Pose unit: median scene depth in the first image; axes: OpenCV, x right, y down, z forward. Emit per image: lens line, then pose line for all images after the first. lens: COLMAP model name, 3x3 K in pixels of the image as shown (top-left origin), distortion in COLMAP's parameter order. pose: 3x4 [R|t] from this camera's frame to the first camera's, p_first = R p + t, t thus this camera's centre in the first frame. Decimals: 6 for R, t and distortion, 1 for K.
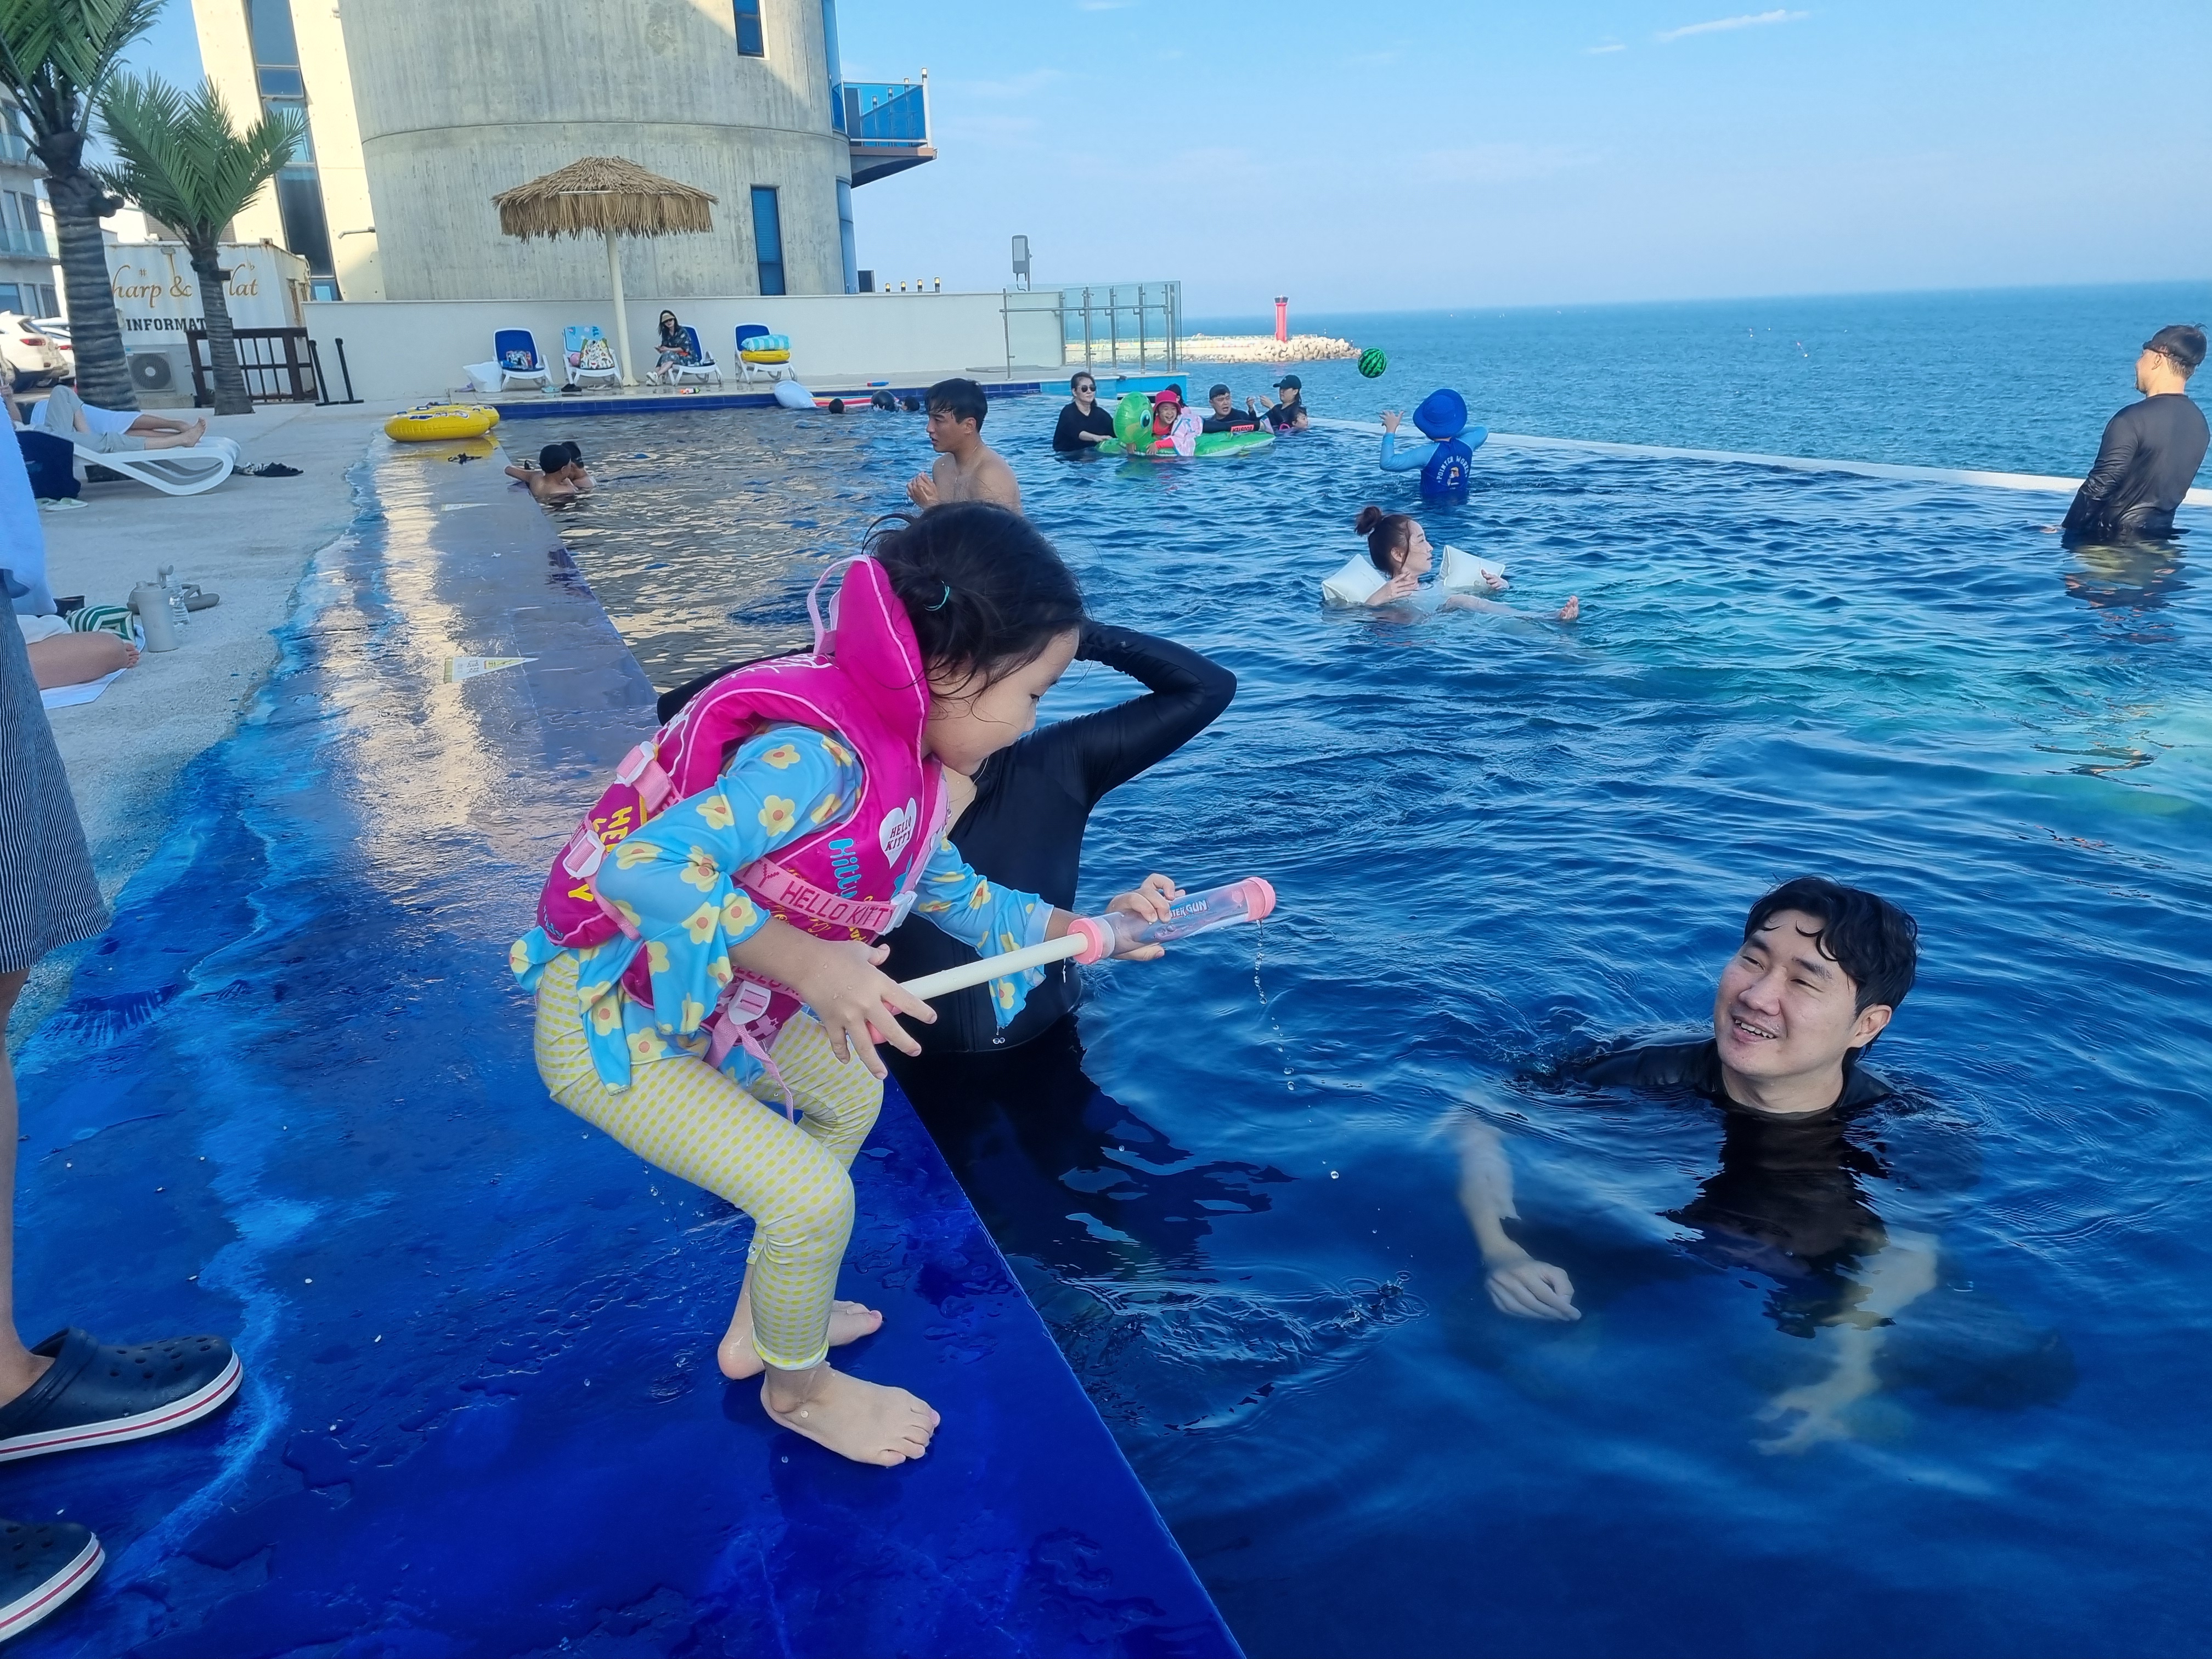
lens RADIAL K [[1661.7, 0, 1151.1], [0, 1661.7, 813.6], [0, 0, 1]] dist [0.061000, -0.053149]
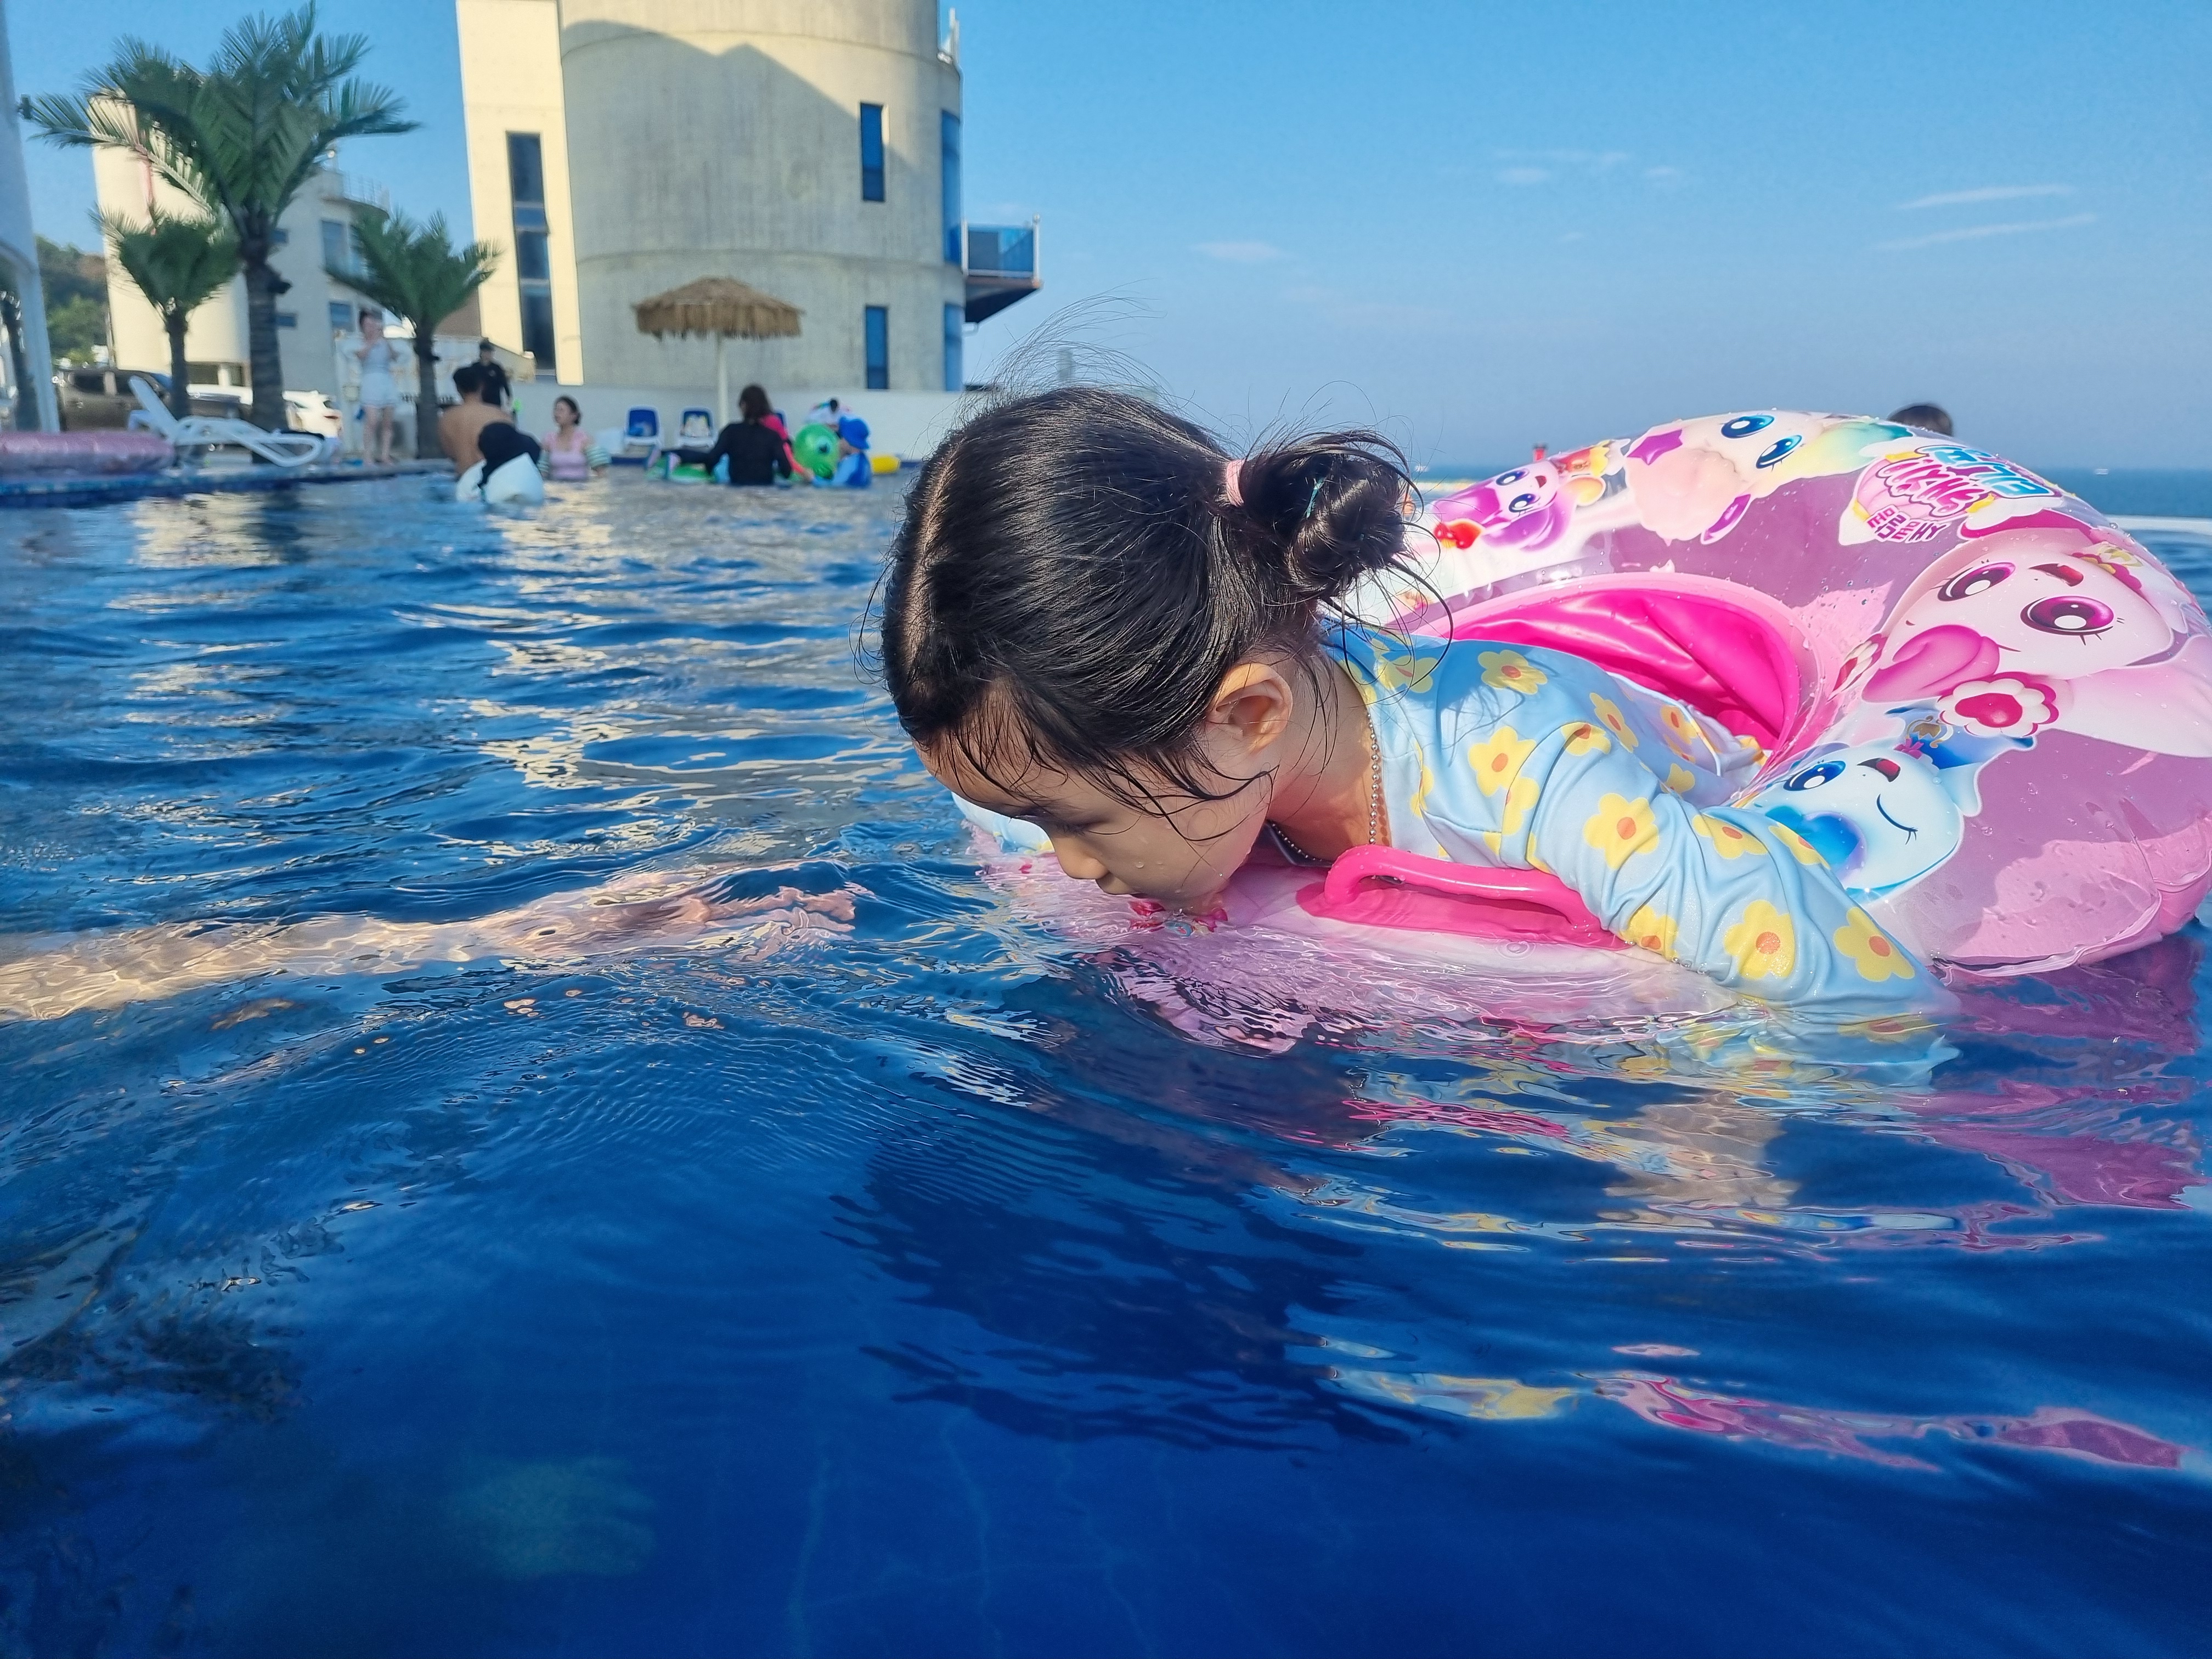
lens RADIAL K [[1665.6, 0, 1121.1], [0, 1665.6, 845.4], [0, 0, 1]] dist [0.039740, -0.046207]
pose [[0.984566, 0.076544, -0.157387, 0.192475], [-0.085870, 0.994878, -0.053324, 0.075185], [0.152499, 0.066016, 0.986096, -0.166142]]
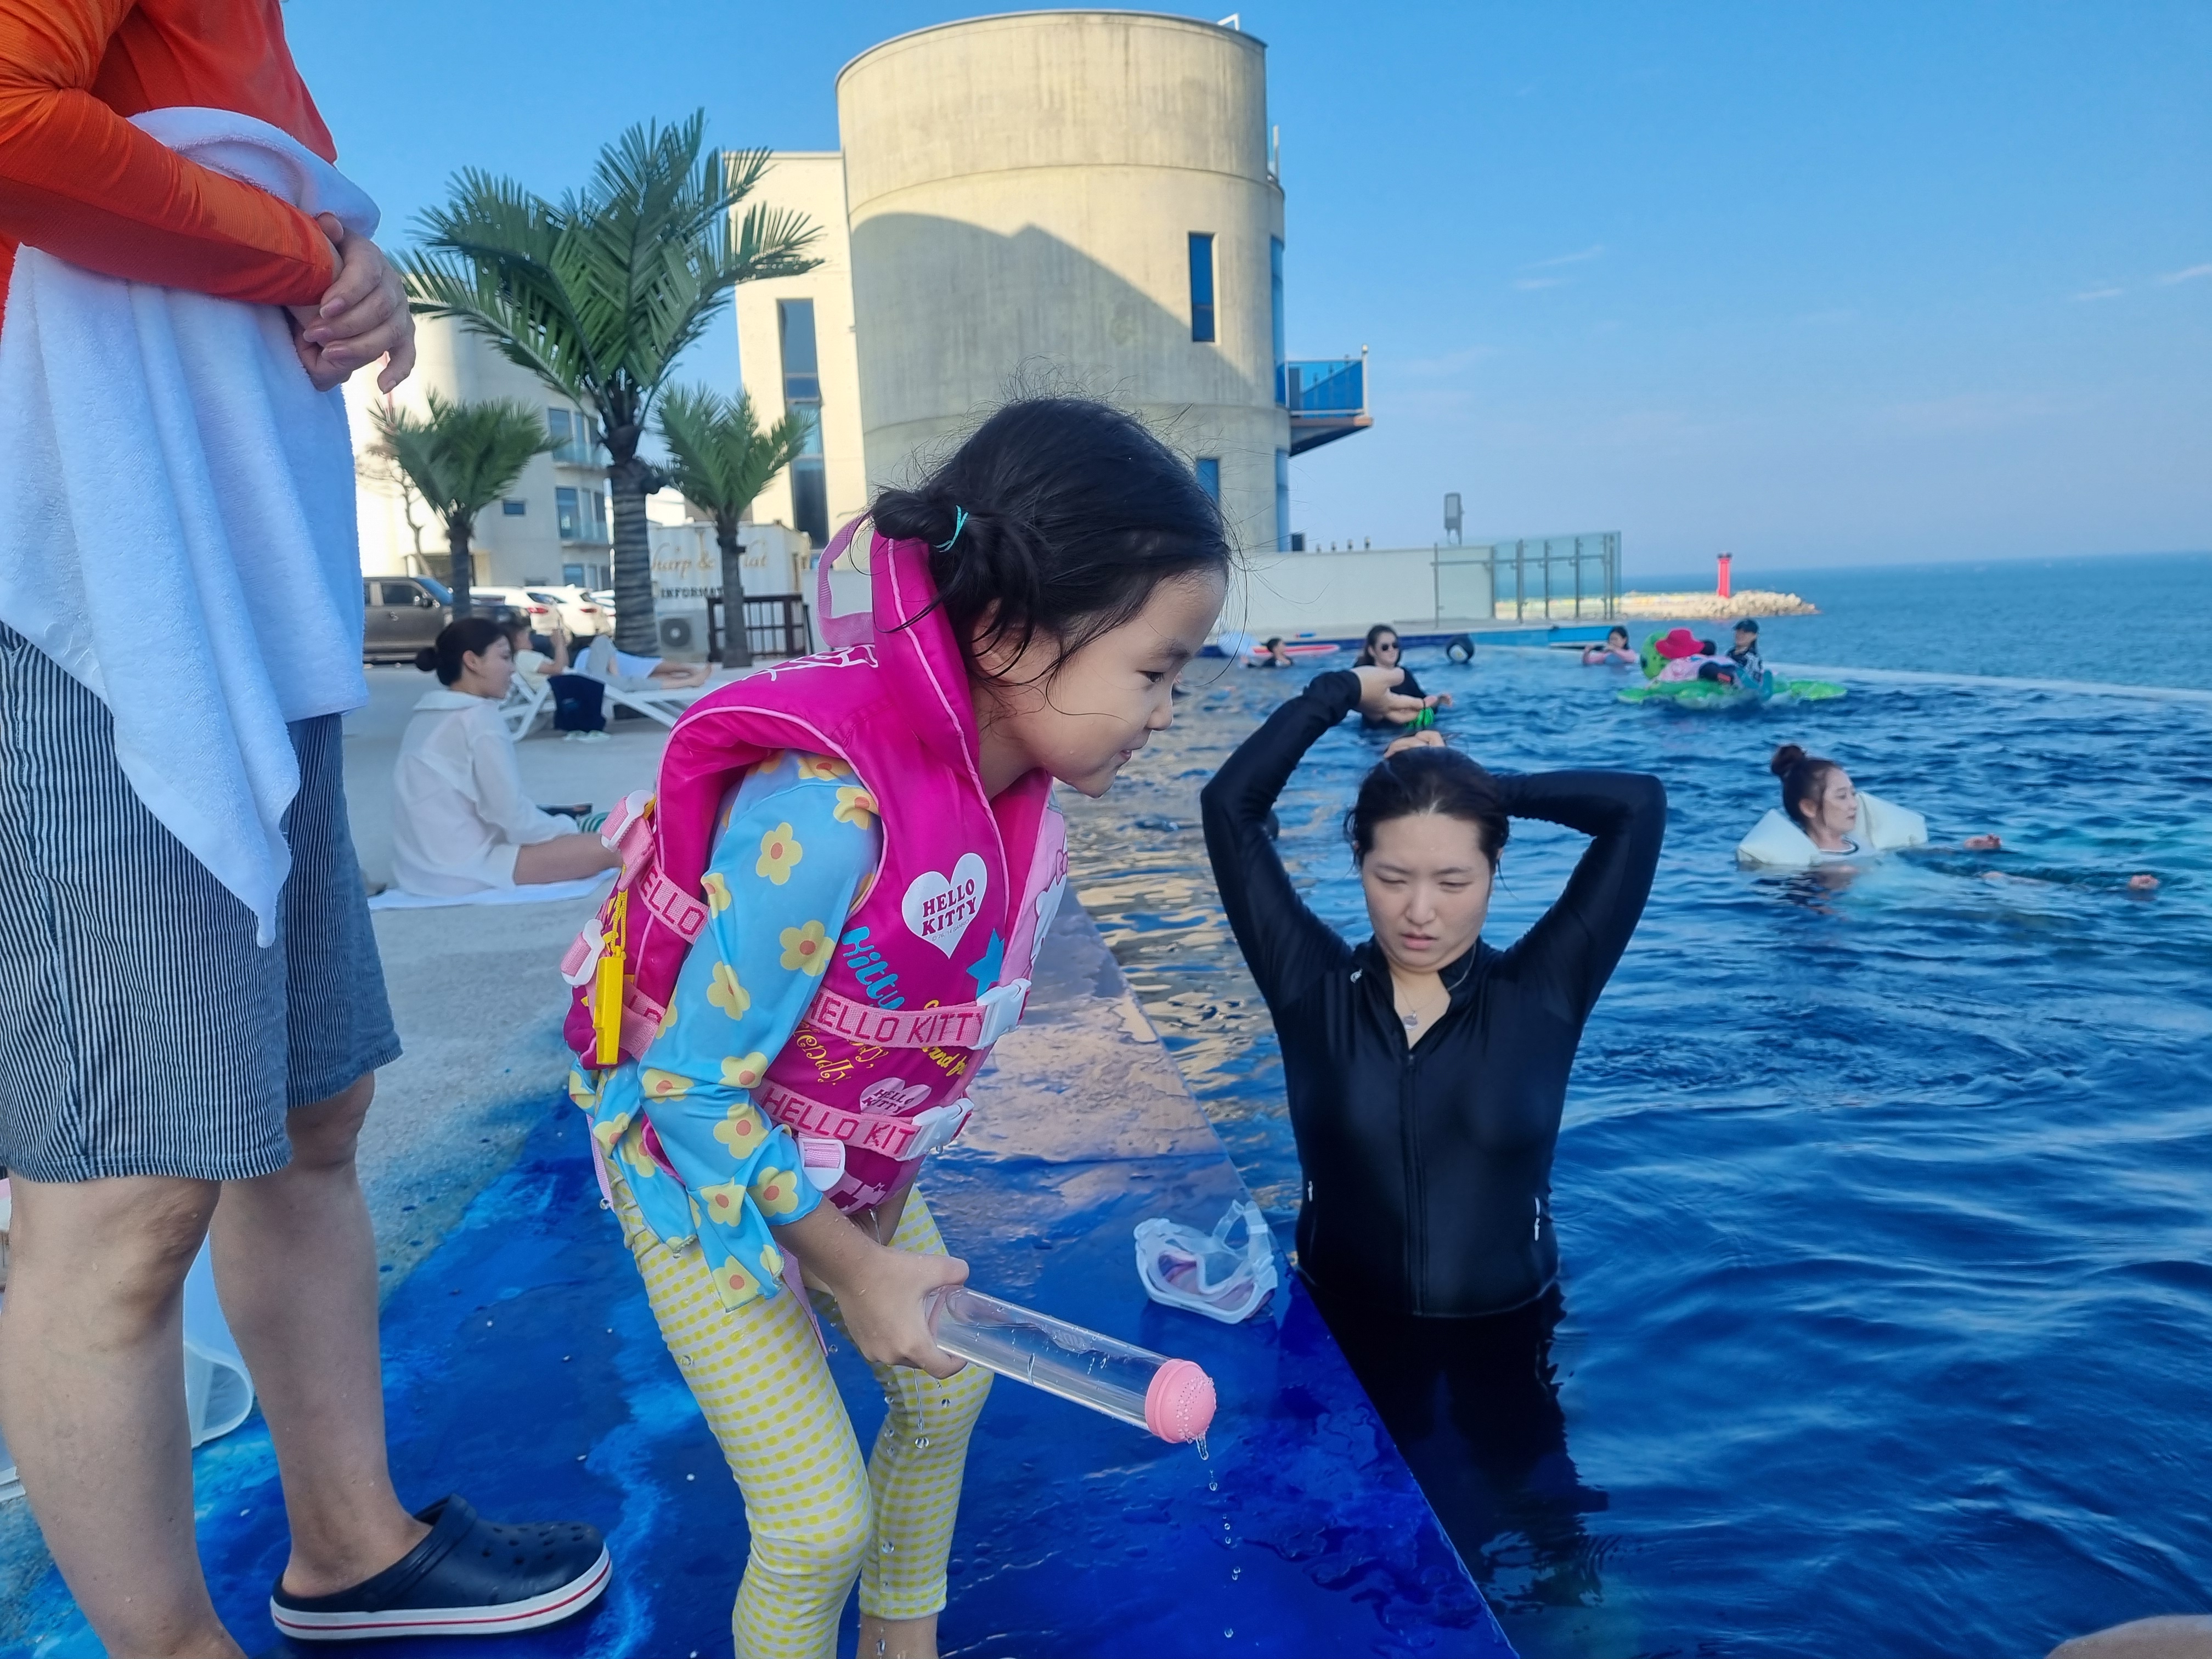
lens RADIAL K [[1677.2, 0, 1102.2], [0, 1677.2, 818.9], [0, 0, 1]] dist [0.063191, -0.084977]
pose [[0.962472, 0.024383, -0.270285, -0.003032], [-0.064000, 0.988257, -0.138749, 0.002512], [0.263728, 0.150840, 0.952730, 0.008686]]
